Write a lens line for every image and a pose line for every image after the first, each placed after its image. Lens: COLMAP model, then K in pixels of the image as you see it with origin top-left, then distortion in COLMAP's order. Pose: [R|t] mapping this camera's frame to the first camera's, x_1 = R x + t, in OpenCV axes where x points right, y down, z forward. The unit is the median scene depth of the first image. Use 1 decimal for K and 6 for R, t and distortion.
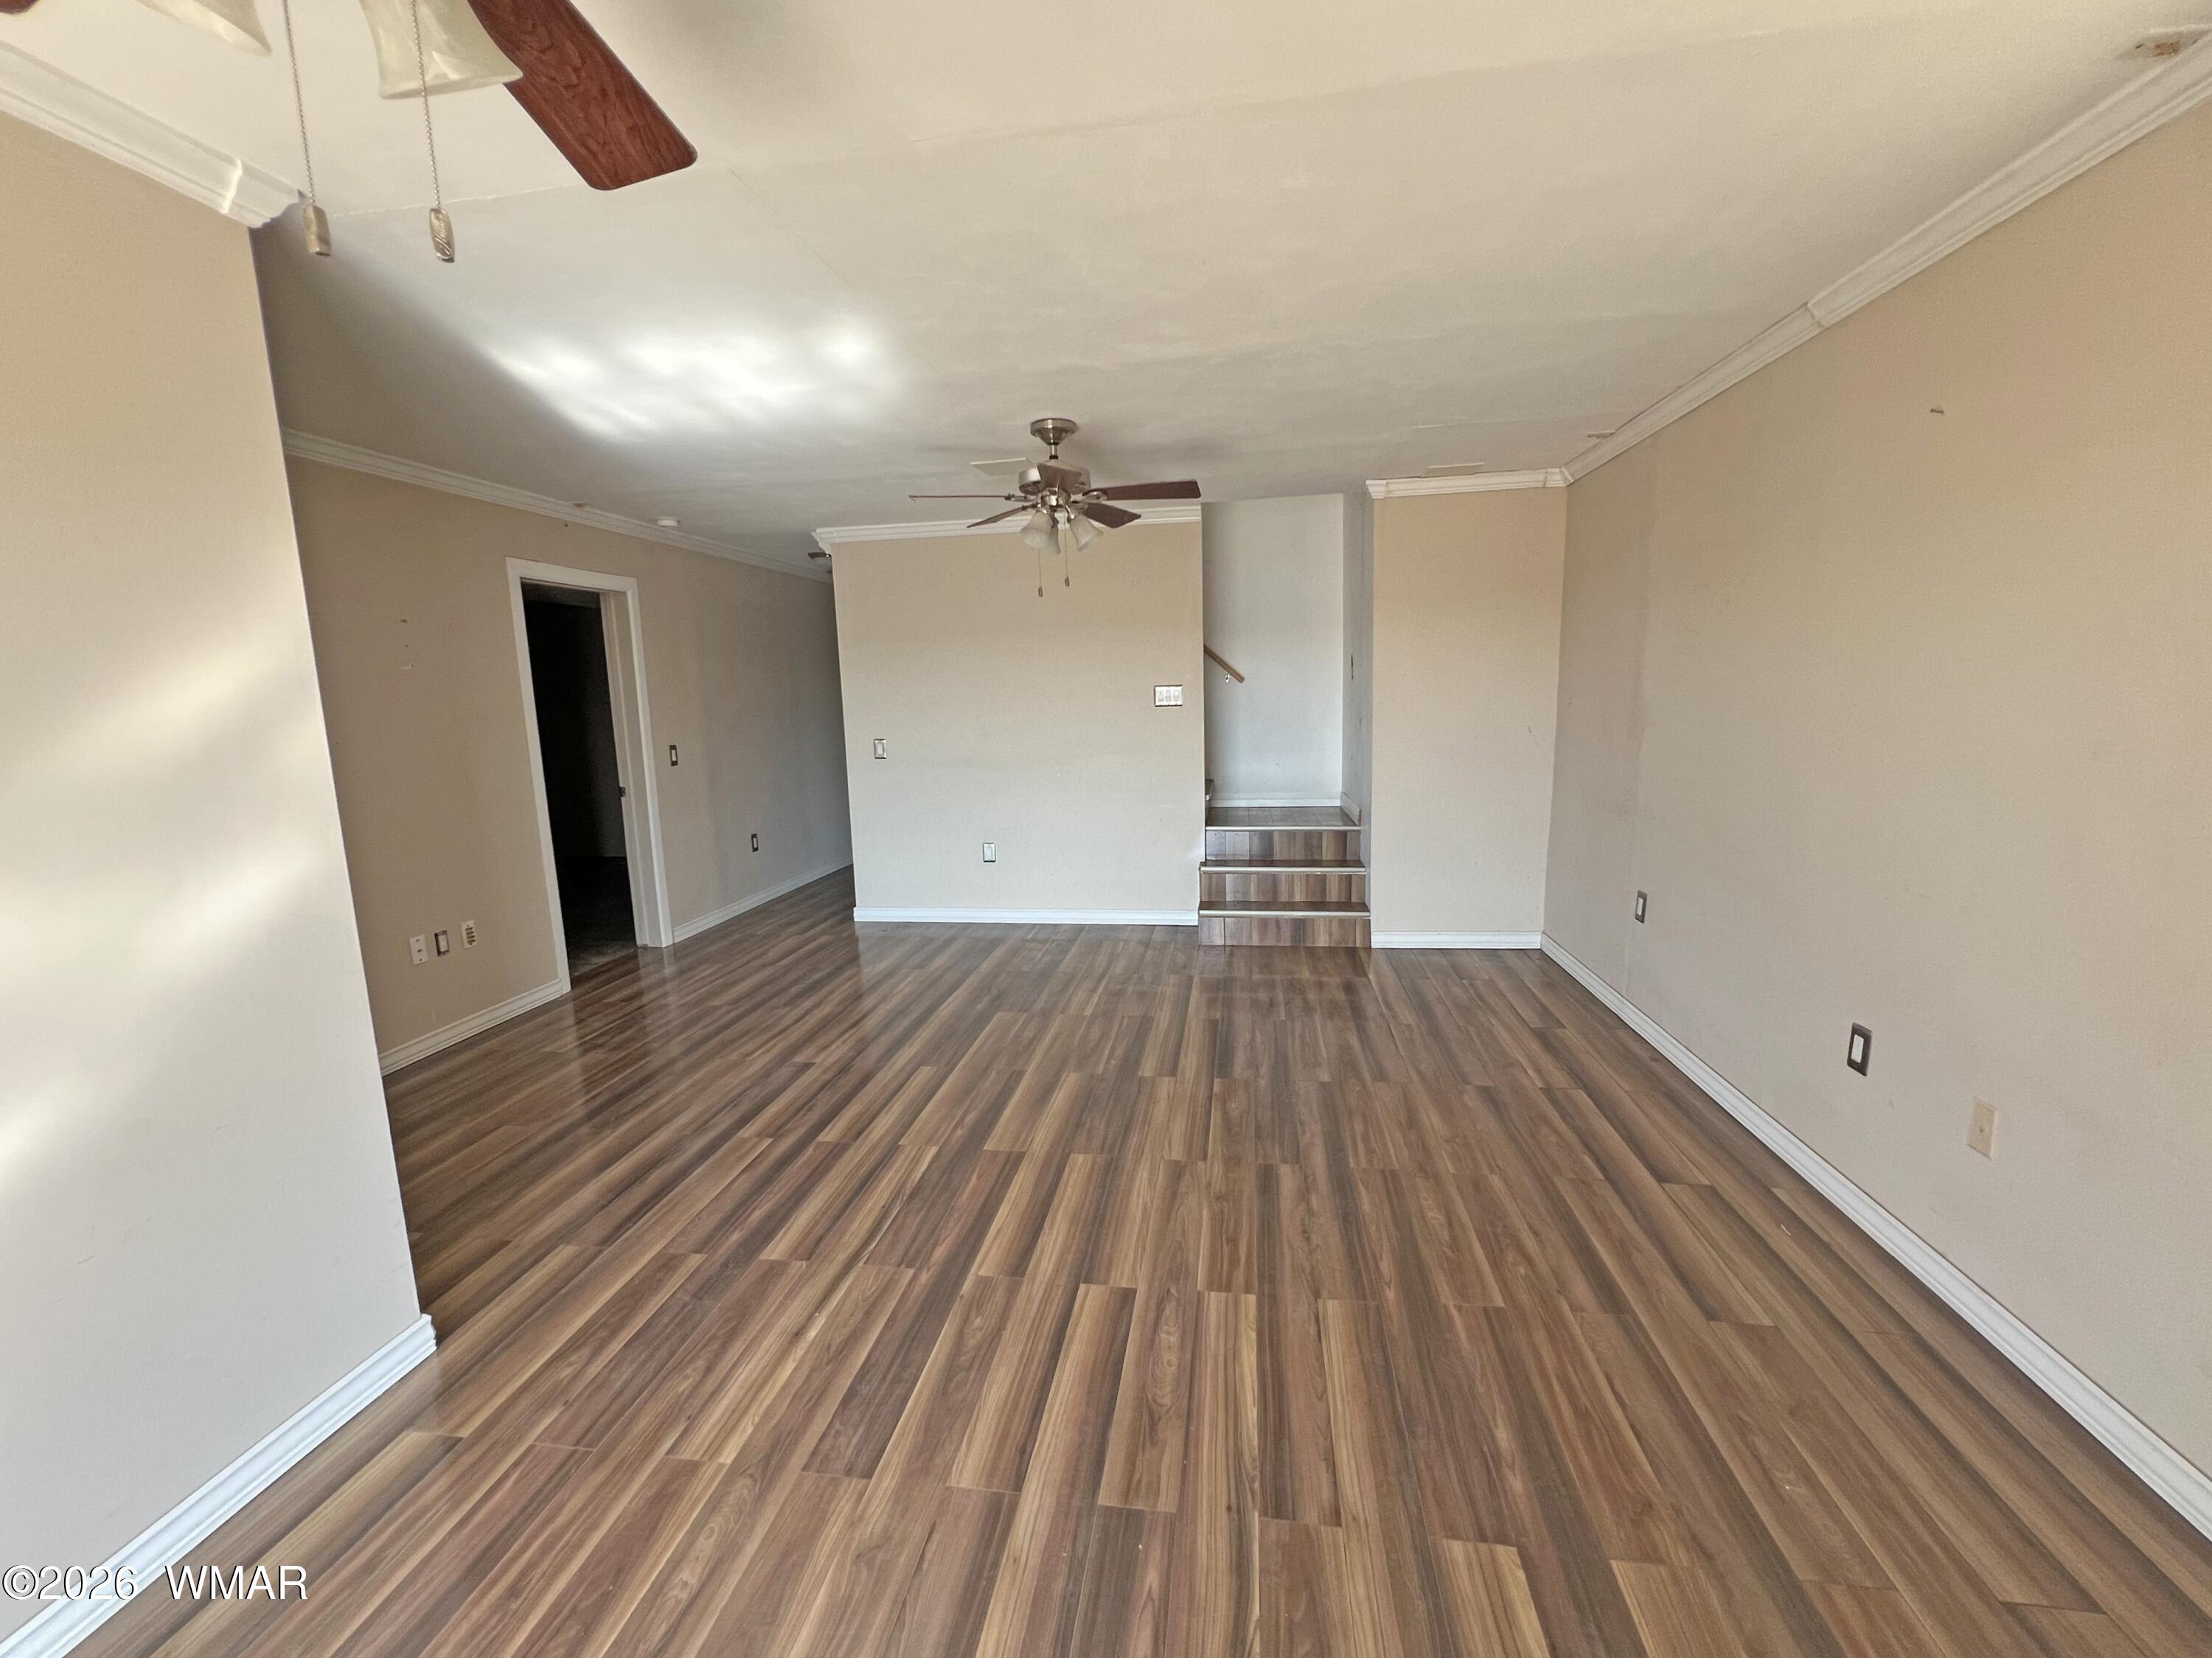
lens RADIAL K [[902.5, 0, 1105.2], [0, 902.5, 824.1], [0, 0, 1]] dist [-0.007499, 0.001735]
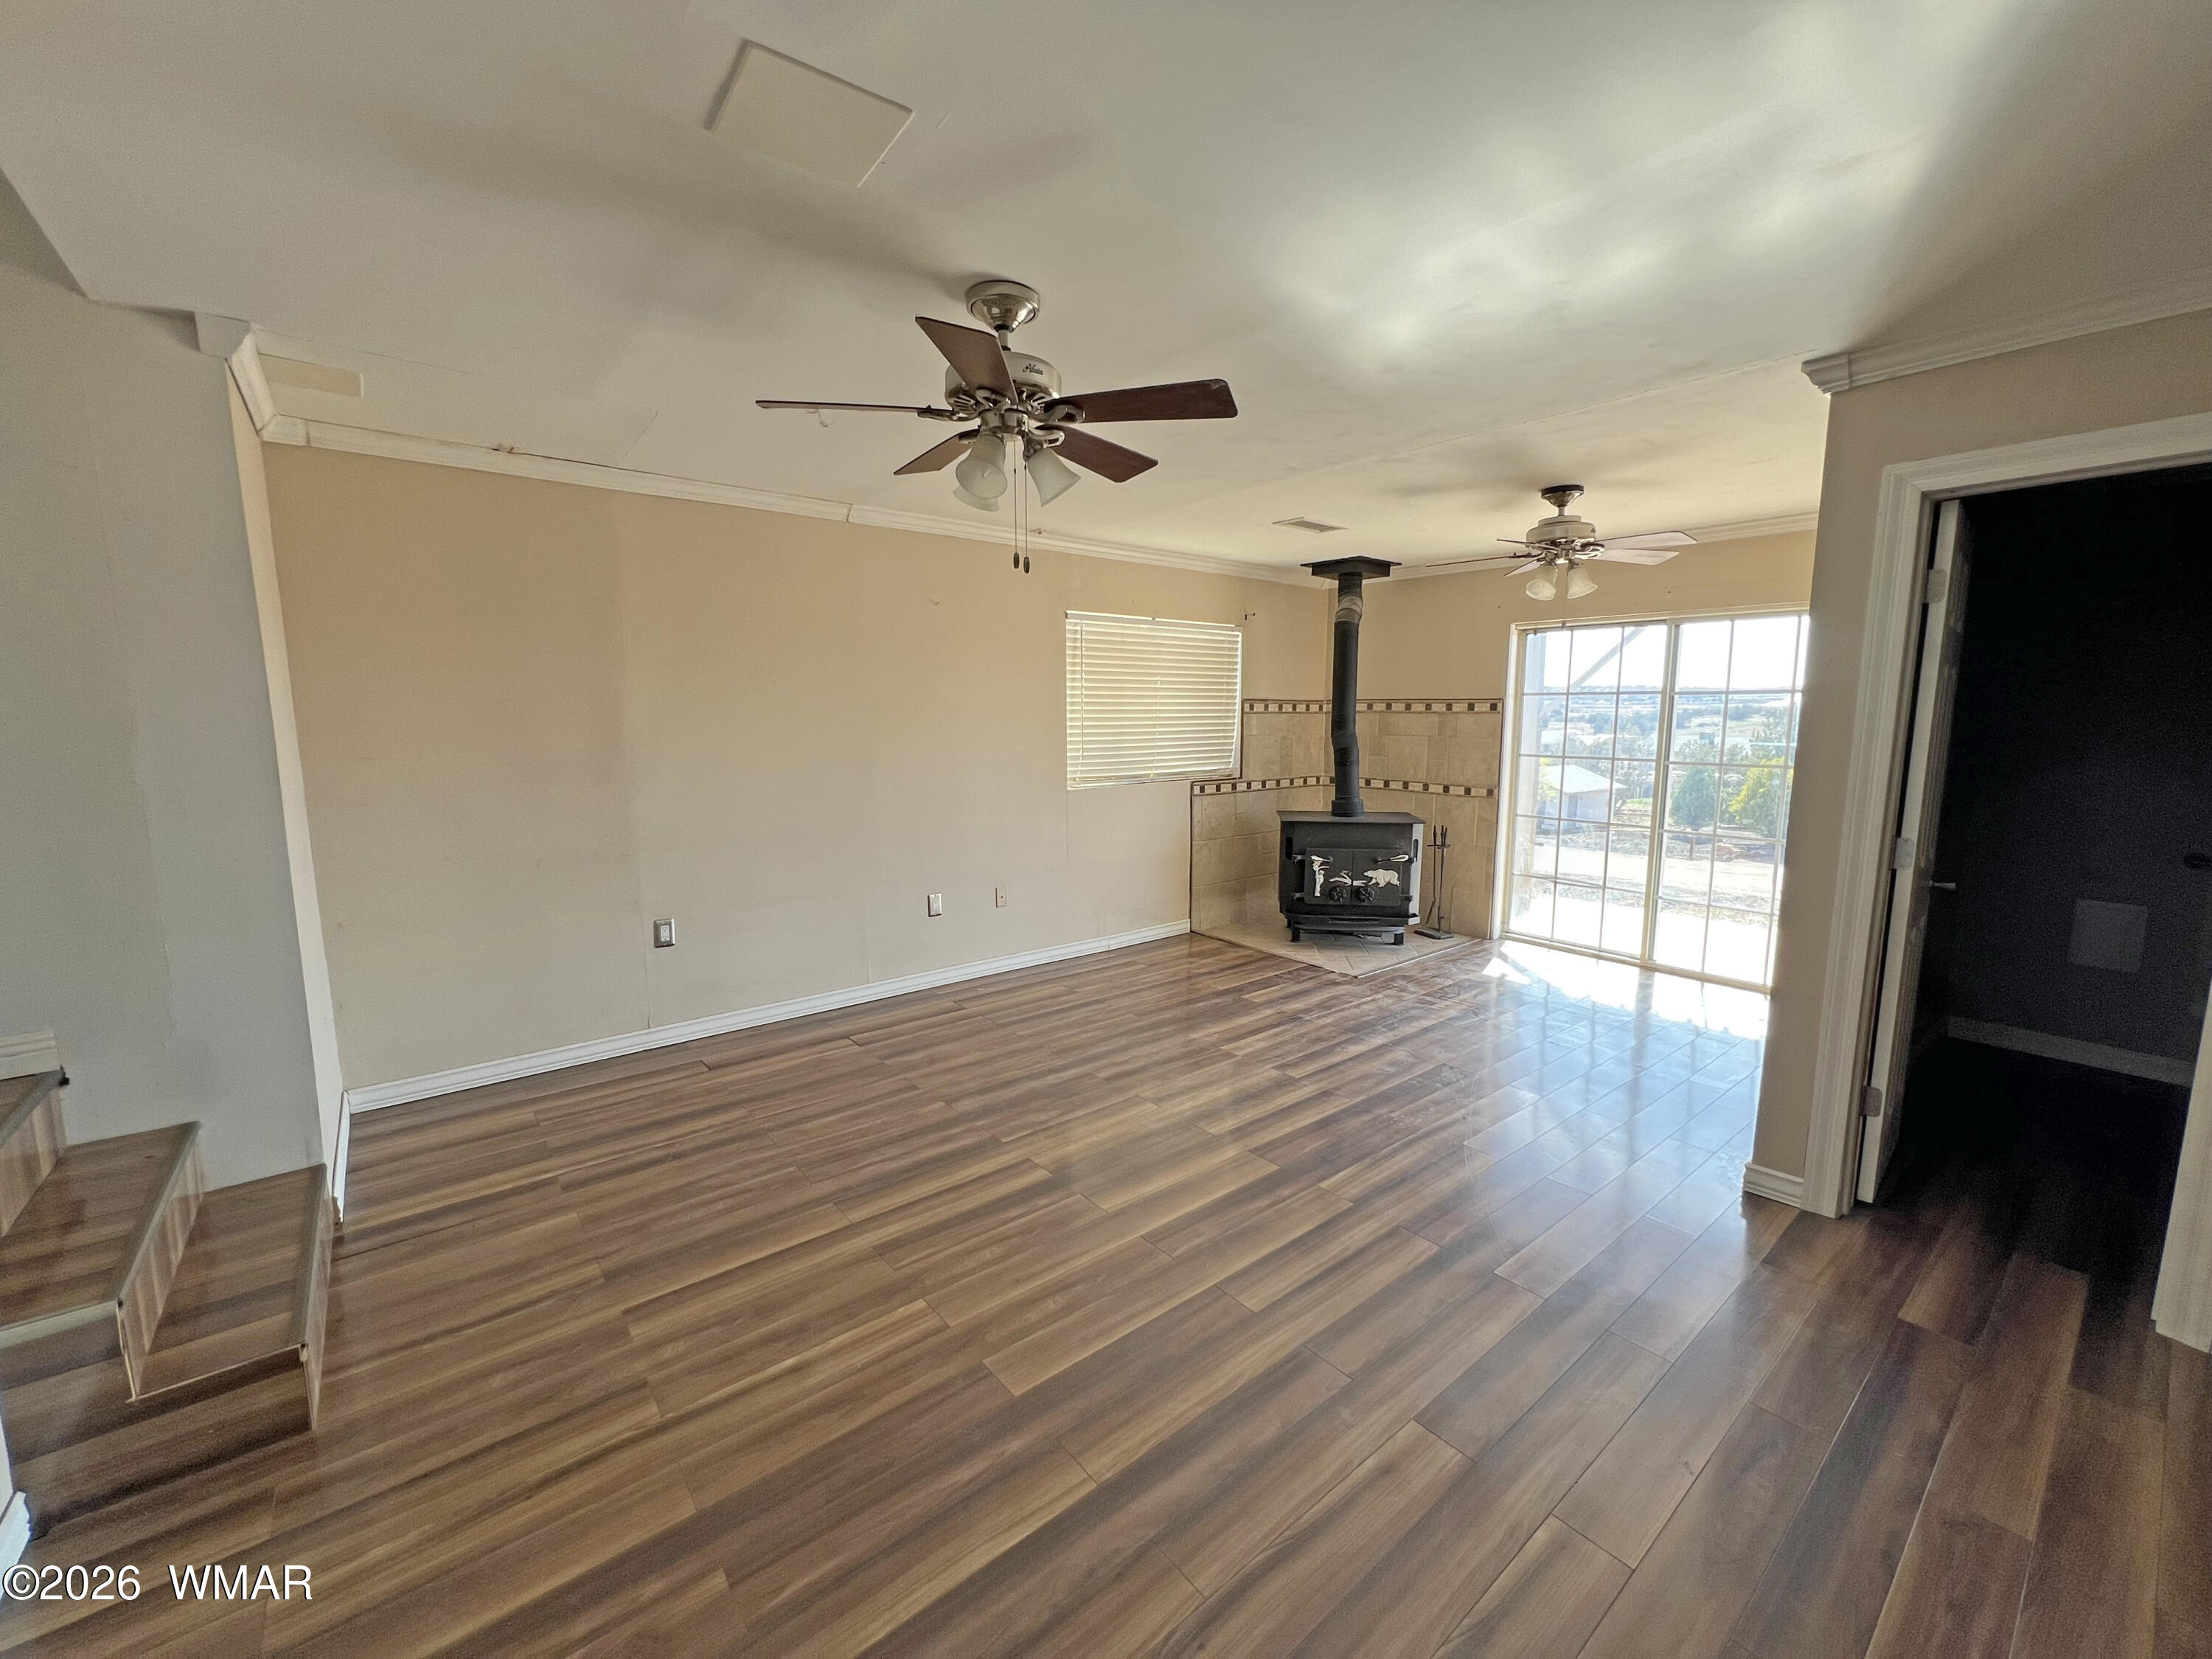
lens RADIAL K [[902.6, 0, 1107.0], [0, 902.6, 835.4], [0, 0, 1]] dist [-0.007499, 0.001735]
pose [[-0.742566, -0.063539, 0.666753, -0.676442], [0.120470, 0.966584, 0.226280, -0.266192], [-0.658850, 0.248352, -0.710097, 1.844922]]
